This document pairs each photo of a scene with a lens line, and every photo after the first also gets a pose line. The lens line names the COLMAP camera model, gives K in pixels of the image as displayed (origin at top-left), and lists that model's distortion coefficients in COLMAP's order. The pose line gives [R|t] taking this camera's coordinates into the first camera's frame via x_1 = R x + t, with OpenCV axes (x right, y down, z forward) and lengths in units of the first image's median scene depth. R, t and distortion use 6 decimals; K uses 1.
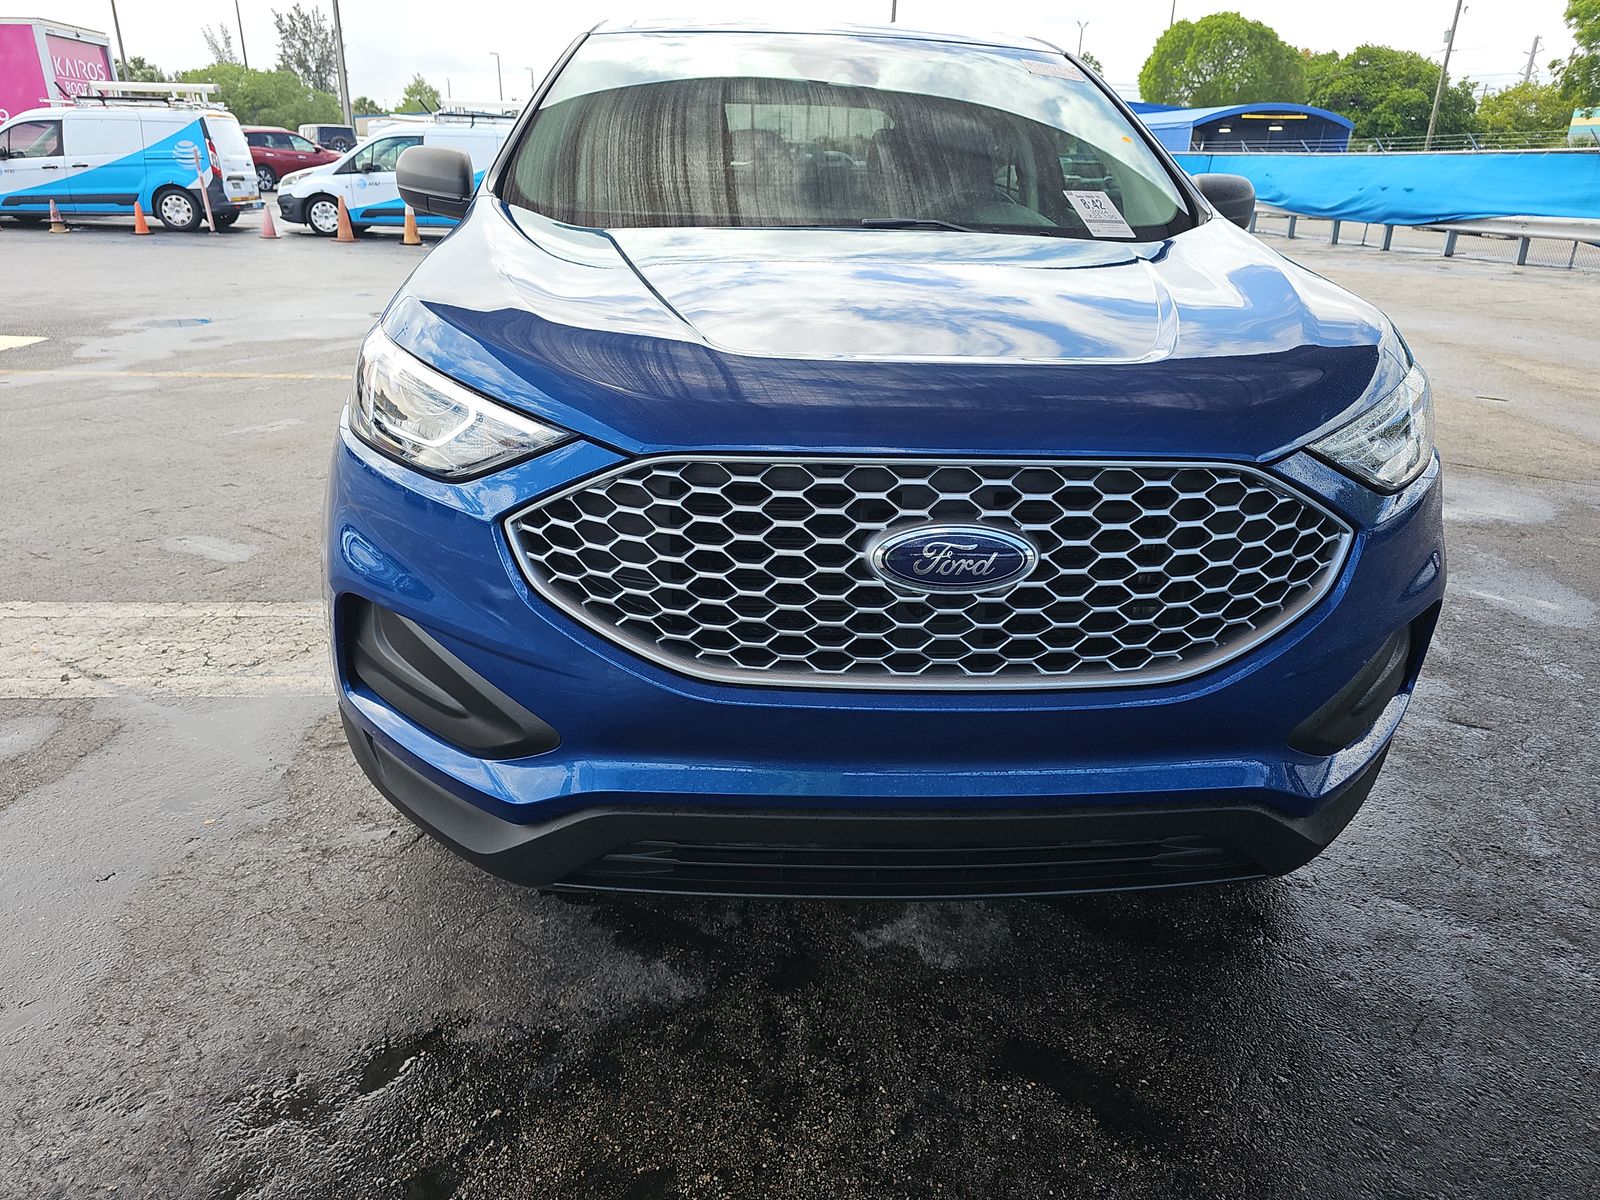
lens RADIAL K [[1071.5, 0, 798.9], [0, 1071.5, 618.4], [0, 0, 1]] dist [0.031761, -0.026959]
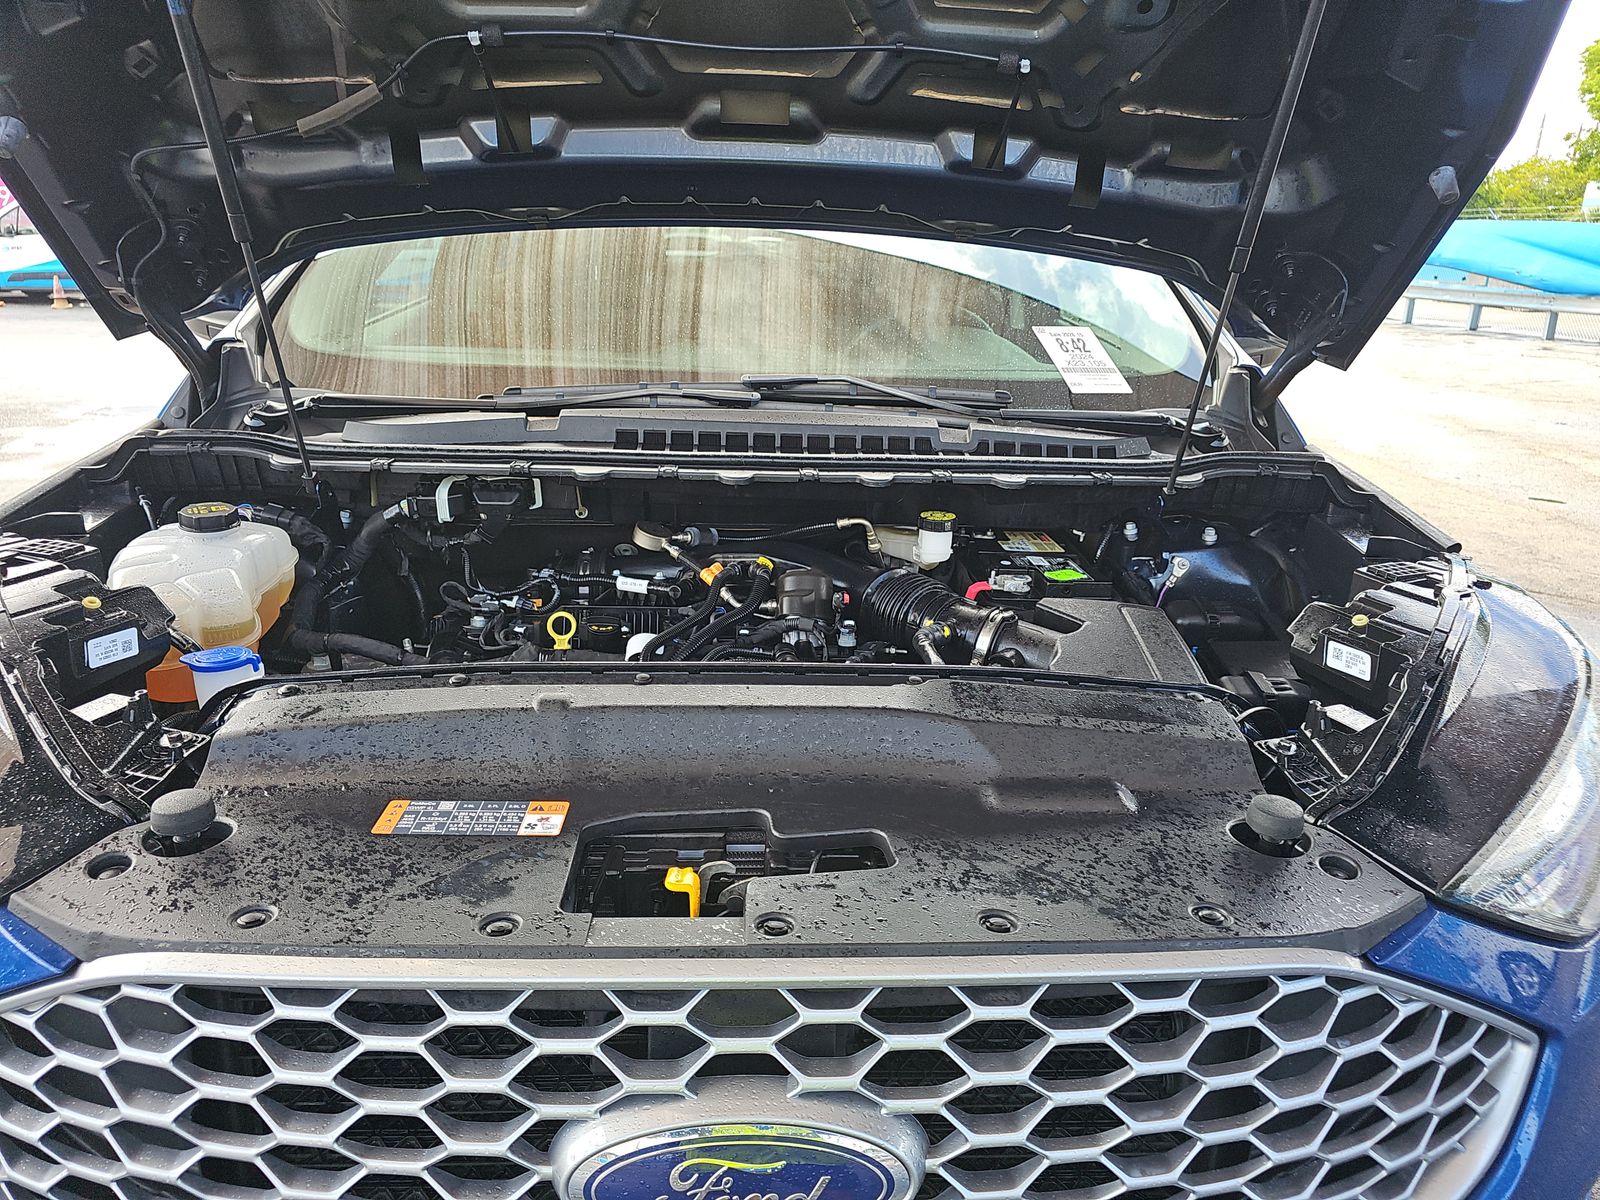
lens RADIAL K [[1090.4, 0, 800.0], [0, 1090.4, 600.0], [0, 0, 1]] dist [0.002065, -0.001442]
pose [[0.999867, 0.003535, -0.015920, 0.037730], [-0.004719, 0.997178, -0.074930, -0.058523], [0.015610, 0.074995, 0.997062, 0.104325]]
